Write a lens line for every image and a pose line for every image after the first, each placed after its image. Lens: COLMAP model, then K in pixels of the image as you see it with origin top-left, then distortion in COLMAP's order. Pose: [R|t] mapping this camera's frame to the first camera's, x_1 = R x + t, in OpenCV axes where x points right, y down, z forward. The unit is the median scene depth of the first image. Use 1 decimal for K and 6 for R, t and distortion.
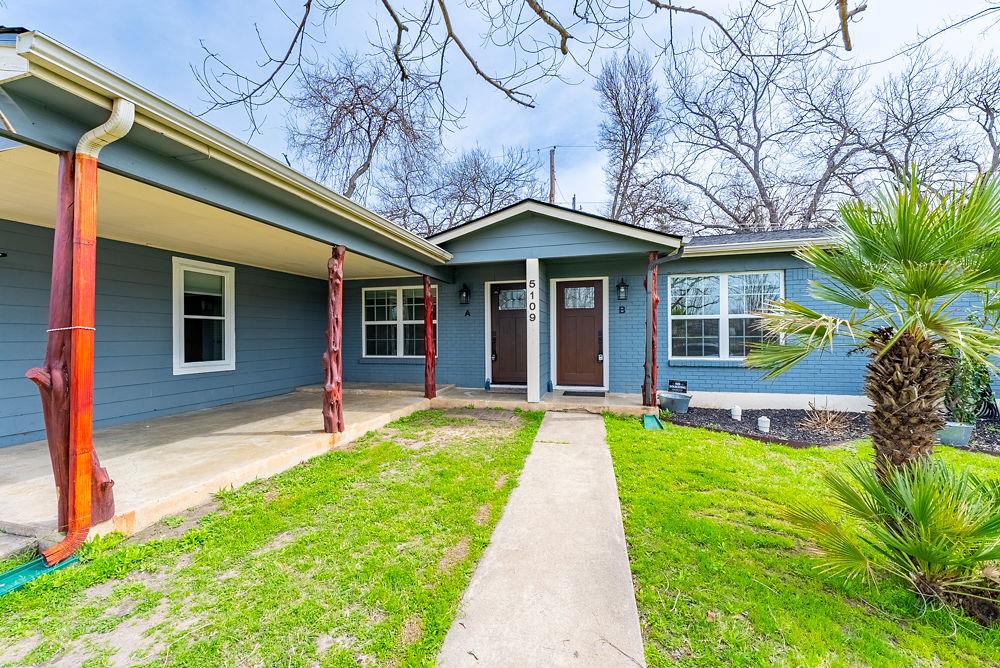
lens RADIAL K [[392.9, 0, 500.3], [0, 392.9, 334.7], [0, 0, 1]] dist [-0.007993, 0.000459]
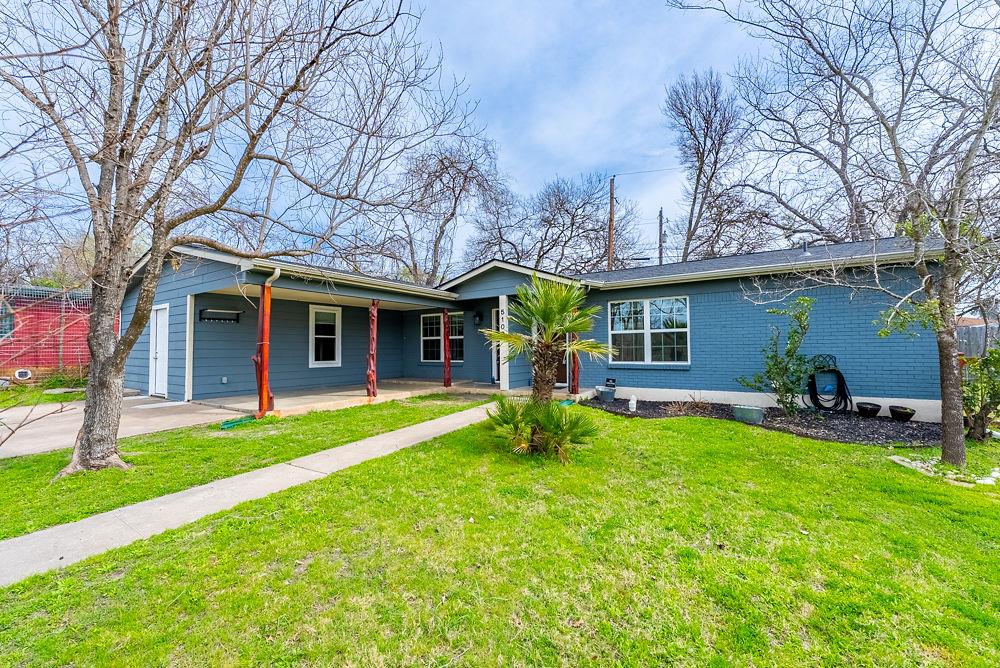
lens RADIAL K [[392.9, 0, 496.9], [0, 392.9, 334.9], [0, 0, 1]] dist [-0.007993, 0.000459]
pose [[0.950356, -0.012789, -0.310902, 0.508370], [0.002784, 0.999465, -0.032603, 0.008372], [0.311152, 0.030119, 0.949883, -0.429309]]
